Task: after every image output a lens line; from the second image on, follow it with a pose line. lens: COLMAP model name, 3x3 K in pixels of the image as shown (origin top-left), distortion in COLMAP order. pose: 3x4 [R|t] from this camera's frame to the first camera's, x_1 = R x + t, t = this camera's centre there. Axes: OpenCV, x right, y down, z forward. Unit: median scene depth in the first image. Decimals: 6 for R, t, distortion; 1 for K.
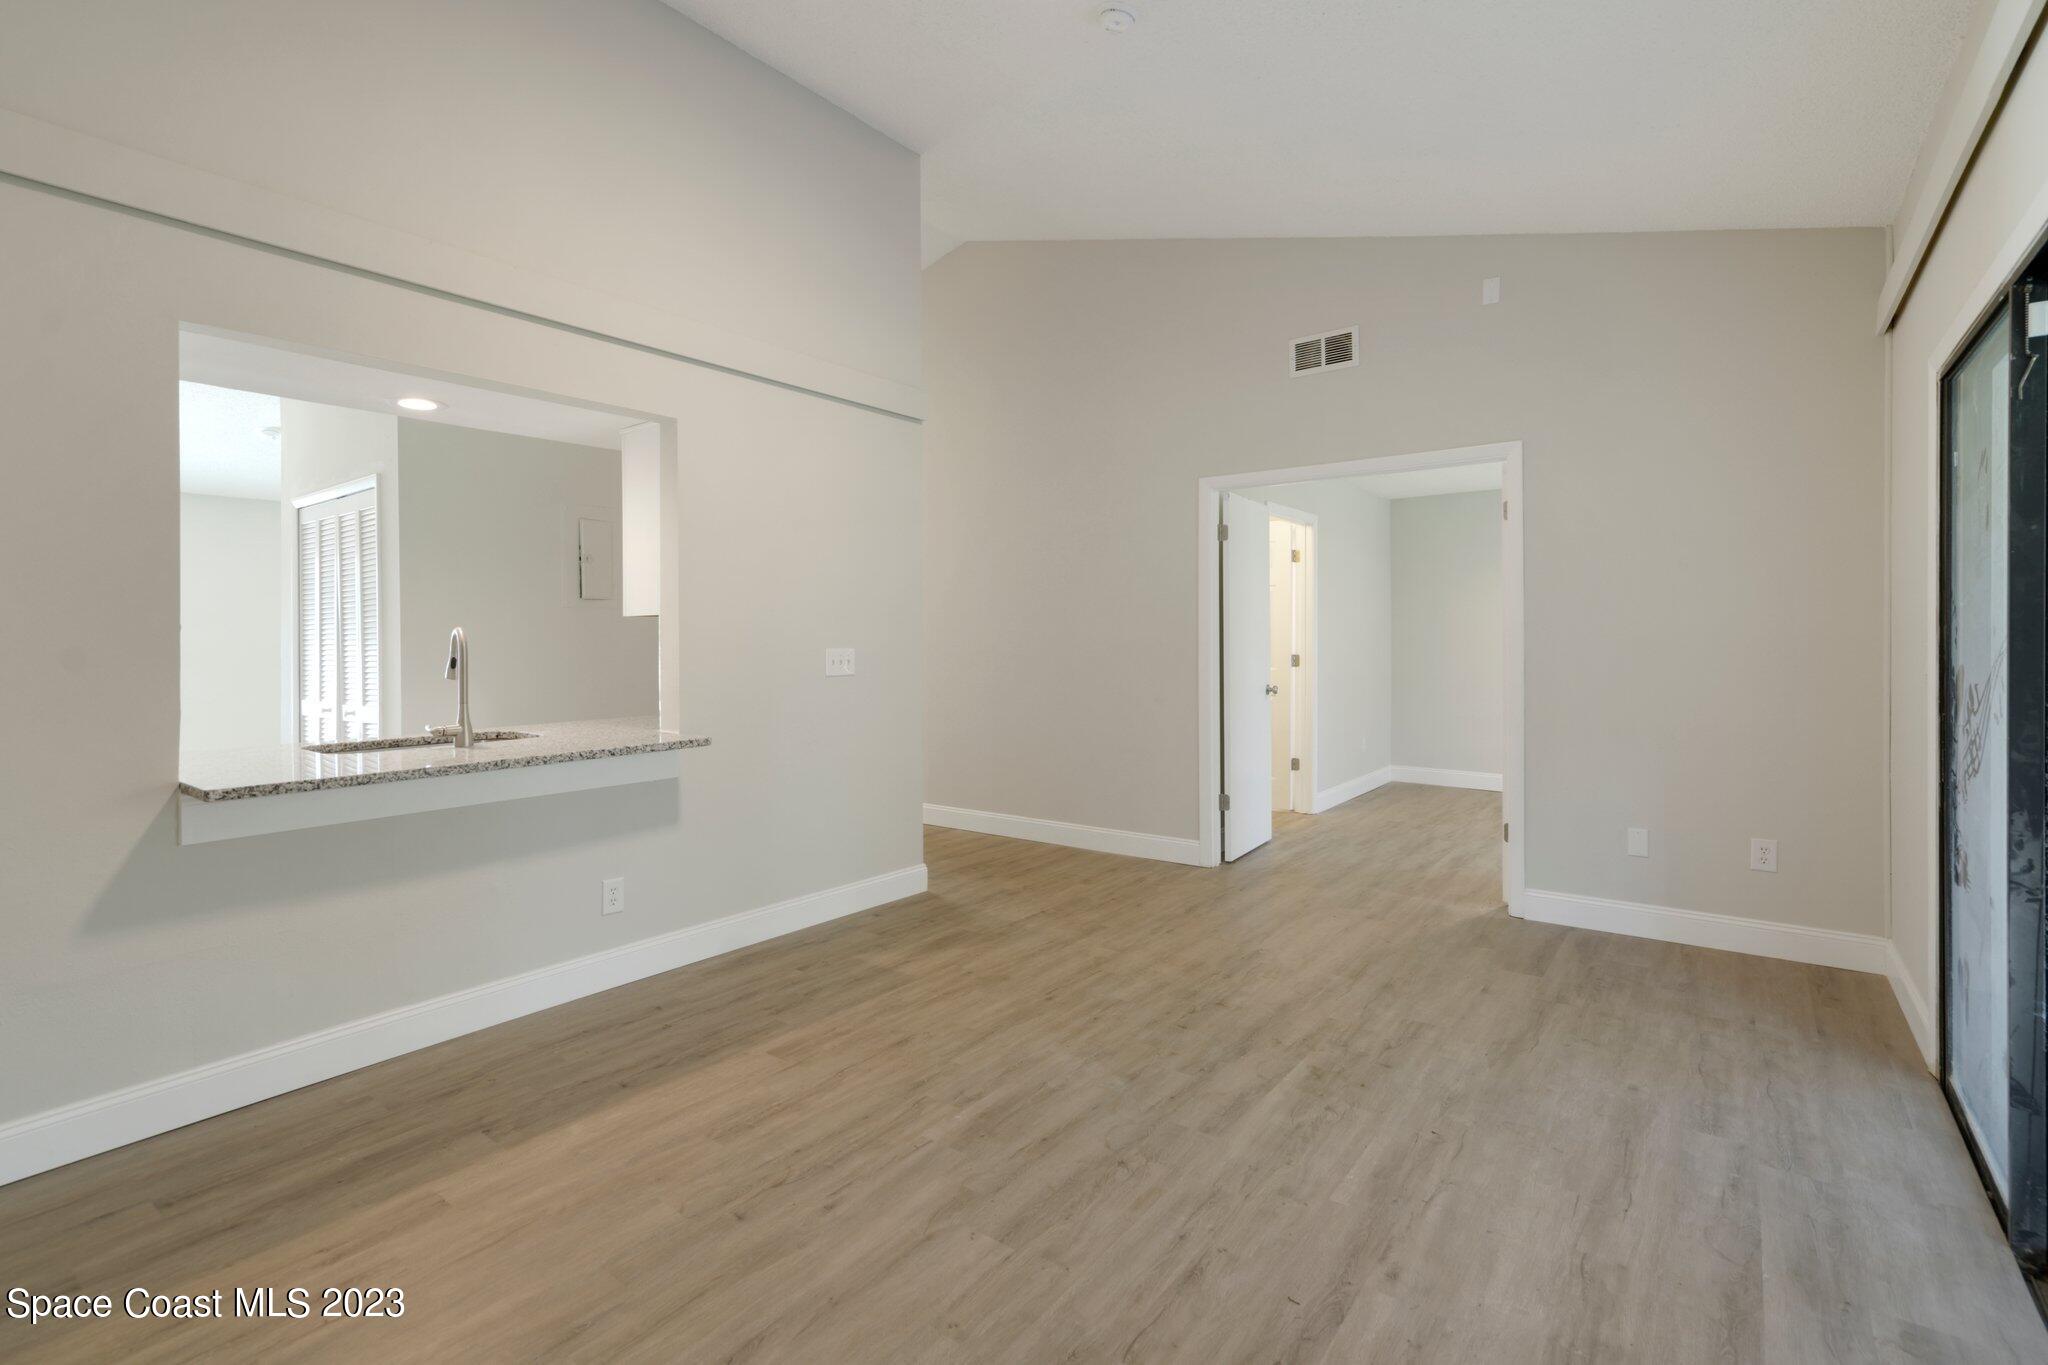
lens RADIAL K [[951.7, 0, 996.2], [0, 951.7, 638.6], [0, 0, 1]] dist [-0.003660, 0.001670]
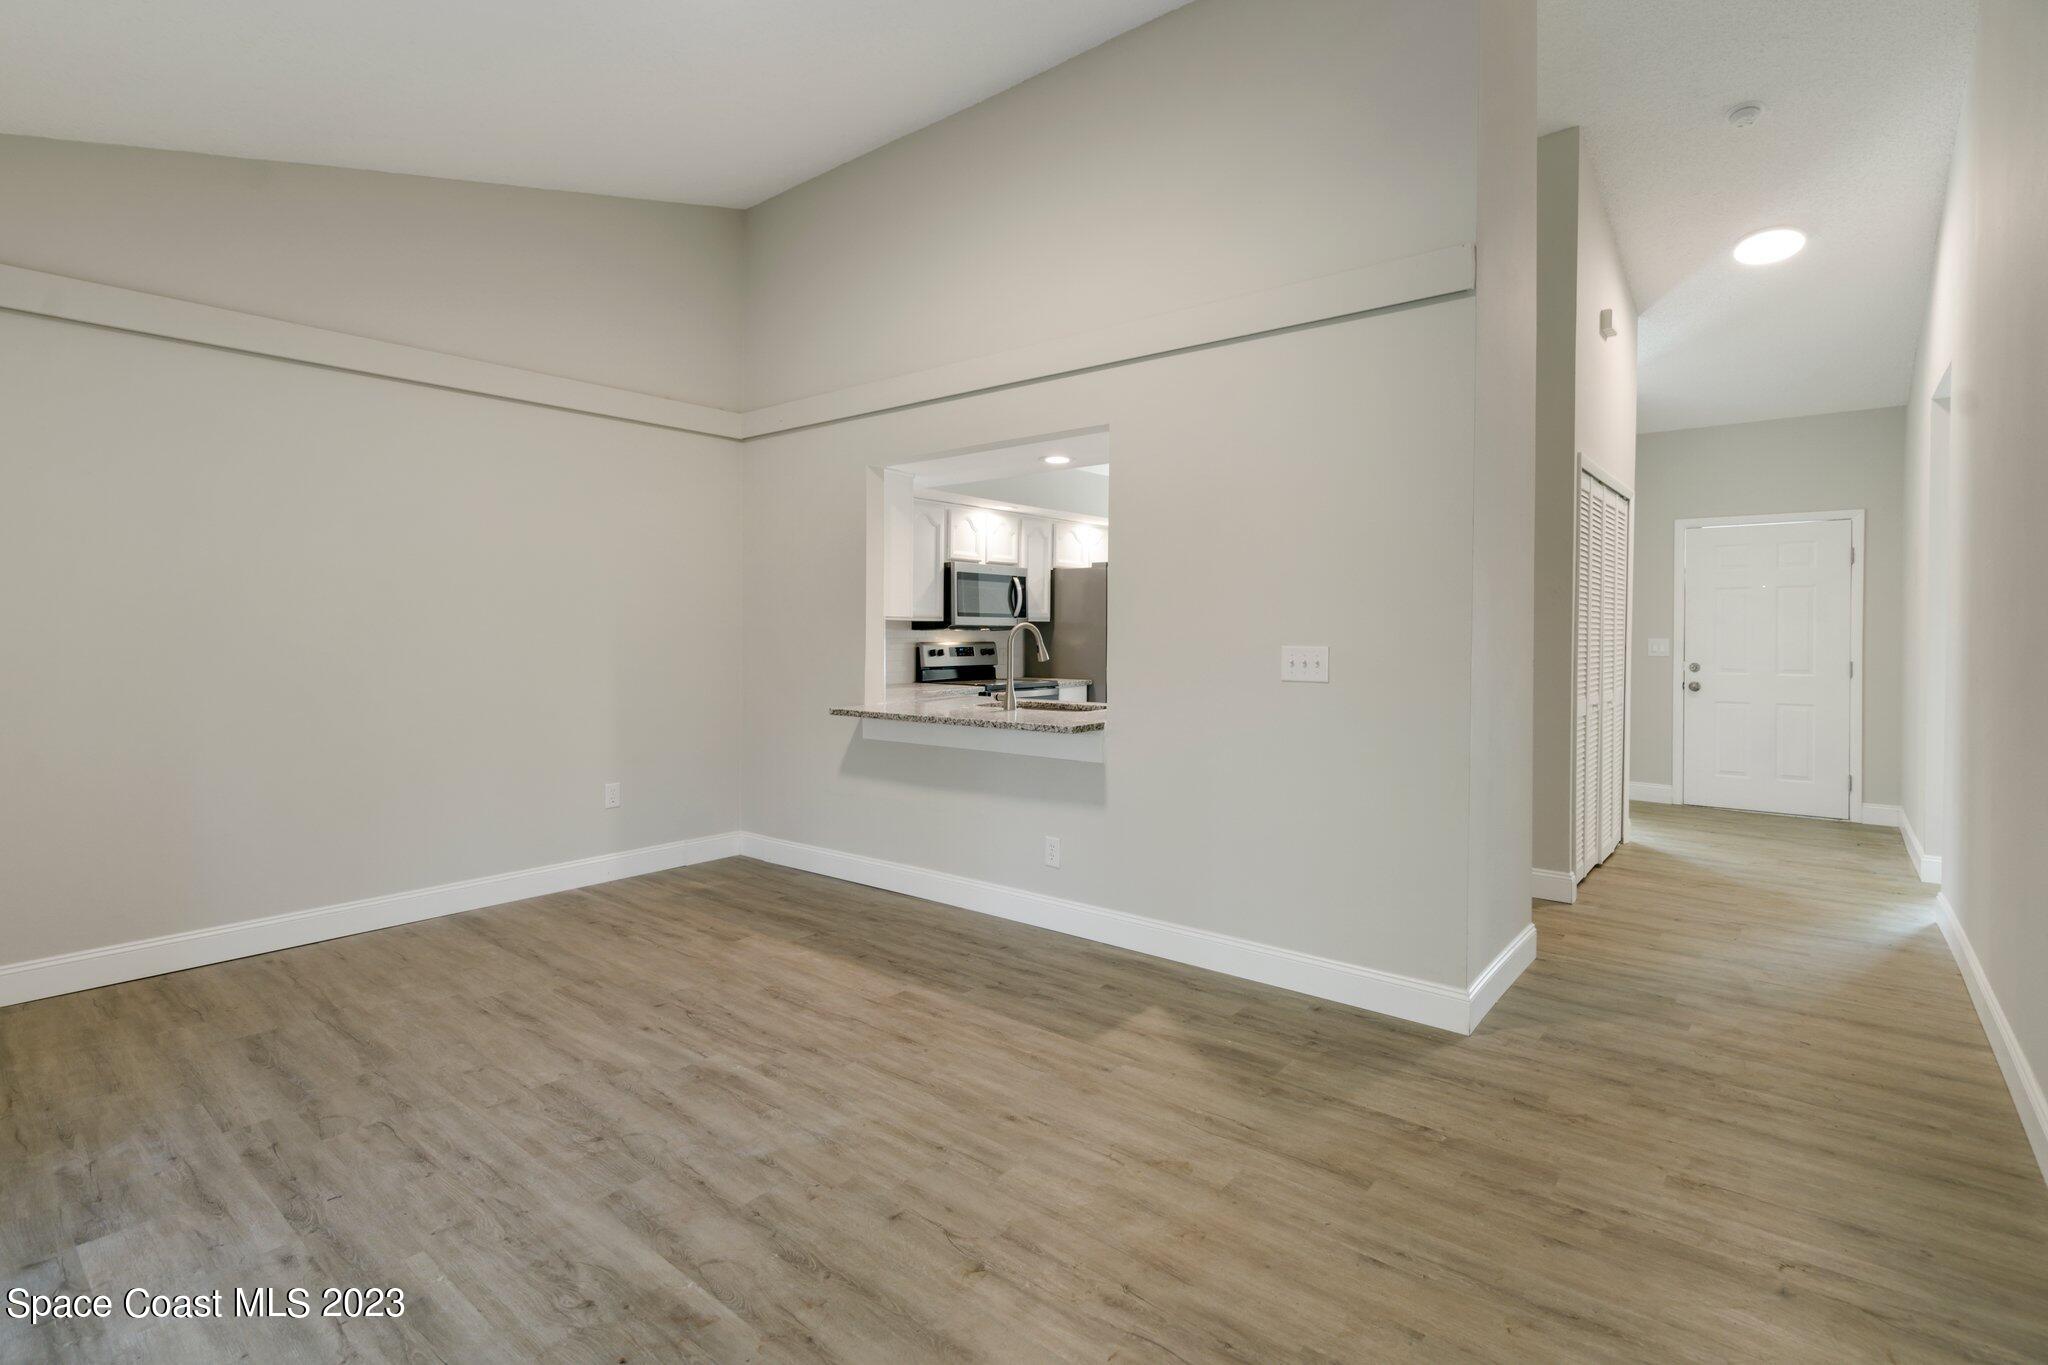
lens RADIAL K [[951.7, 0, 1012.8], [0, 951.7, 639.7], [0, 0, 1]] dist [-0.003660, 0.001670]
pose [[-0.024764, 0.015075, -0.999580, 0.926031], [0.001480, 0.999886, 0.015042, -0.010376], [0.999692, -0.001107, -0.024783, 1.184715]]
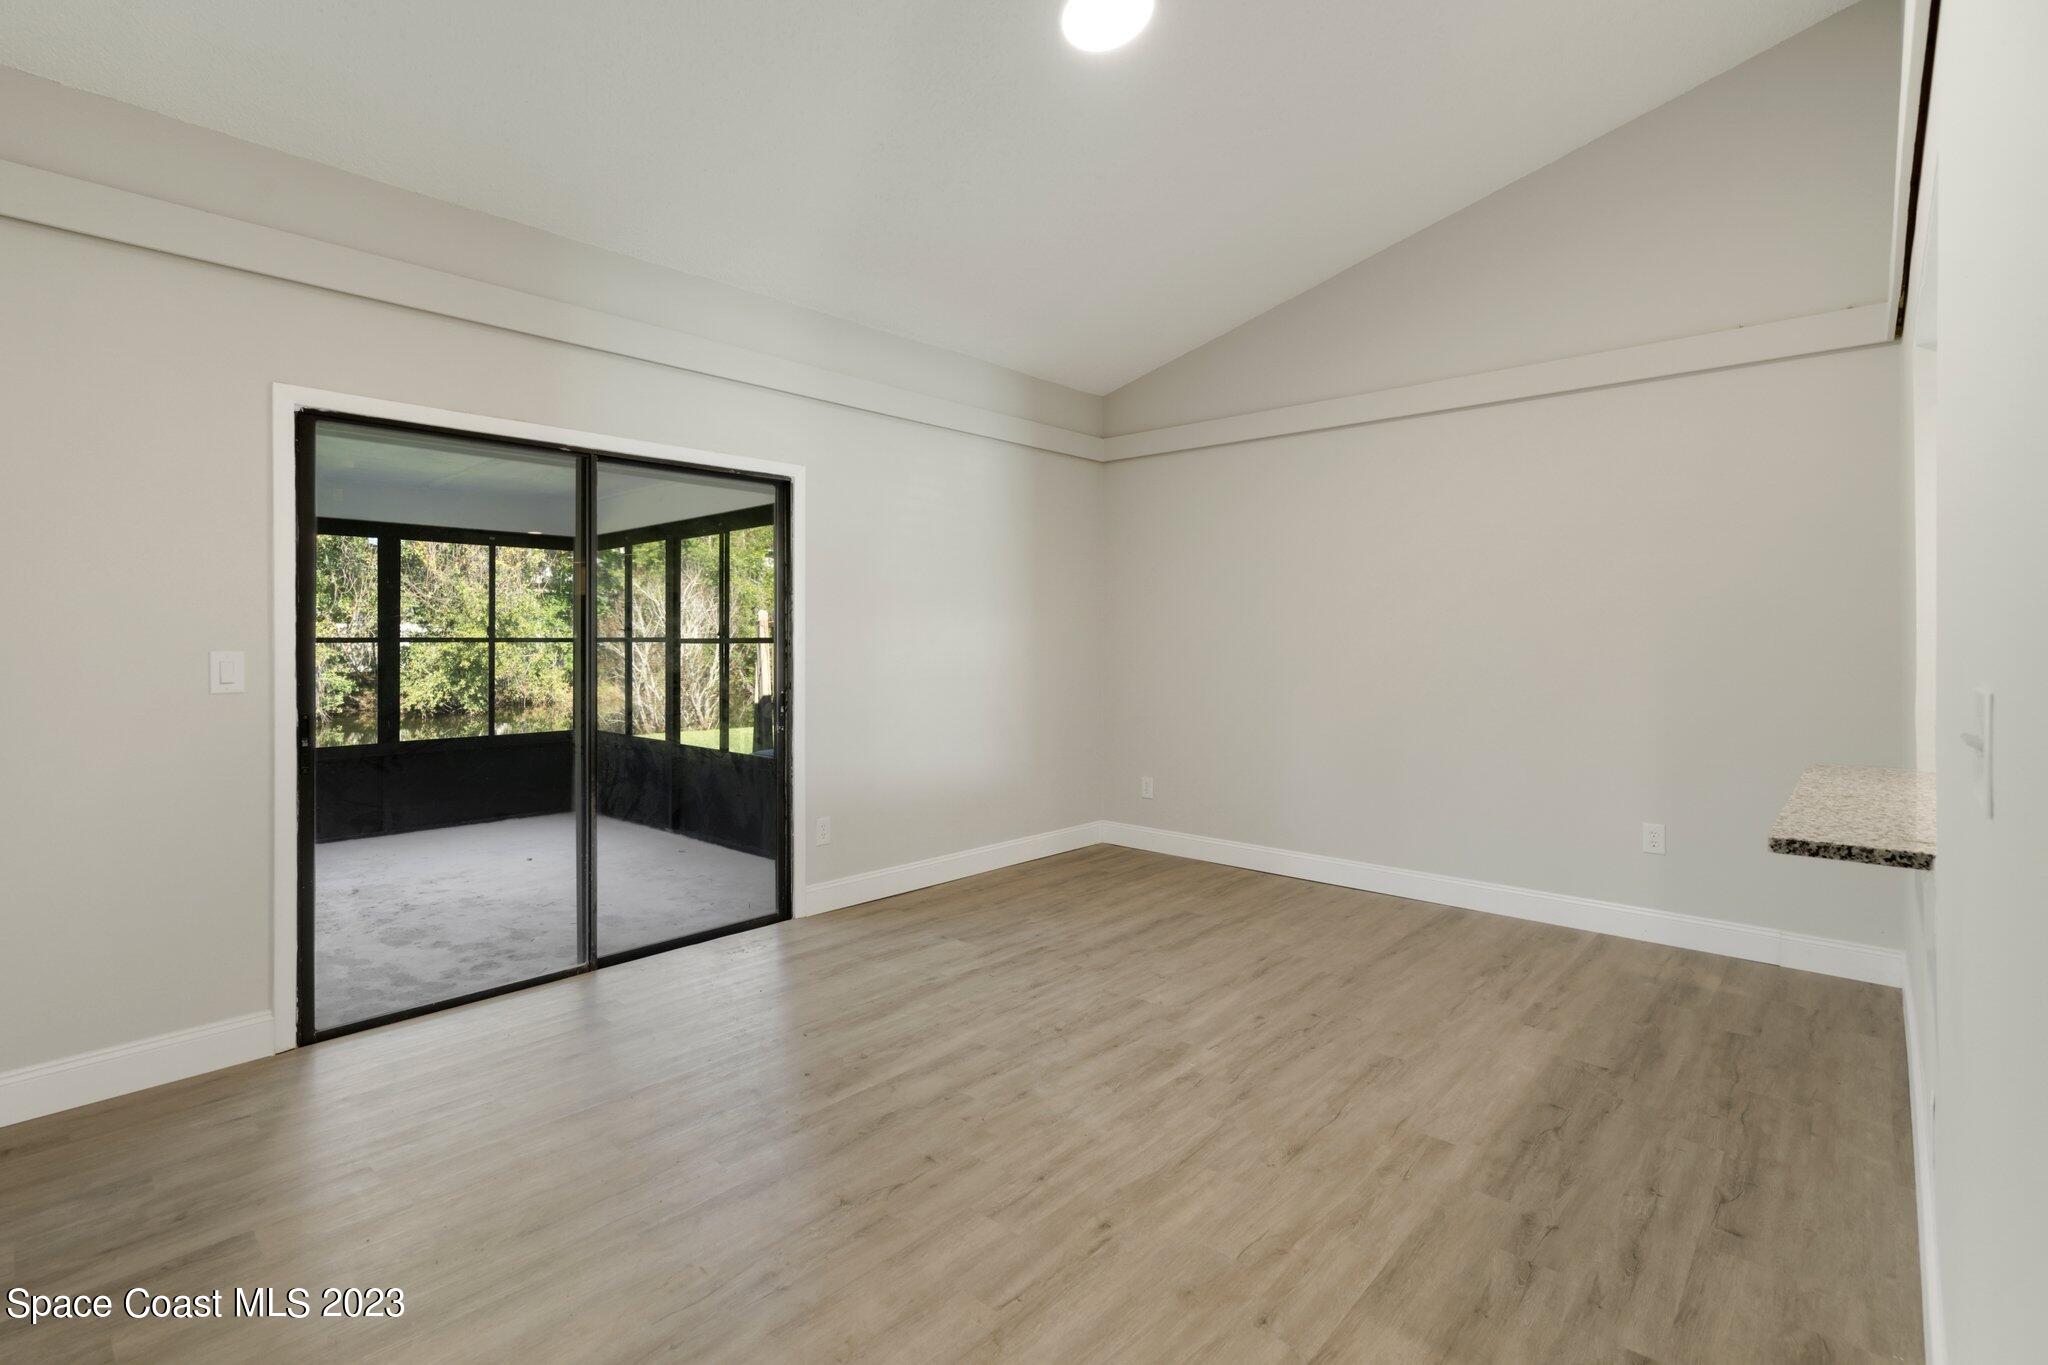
lens RADIAL K [[951.7, 0, 1009.0], [0, 951.7, 632.0], [0, 0, 1]] dist [-0.003660, 0.001670]
pose [[-0.997655, 0.006067, 0.068170, 0.085348], [0.005602, 0.999960, -0.007013, -0.004819], [-0.068209, -0.006615, -0.997649, 1.886775]]
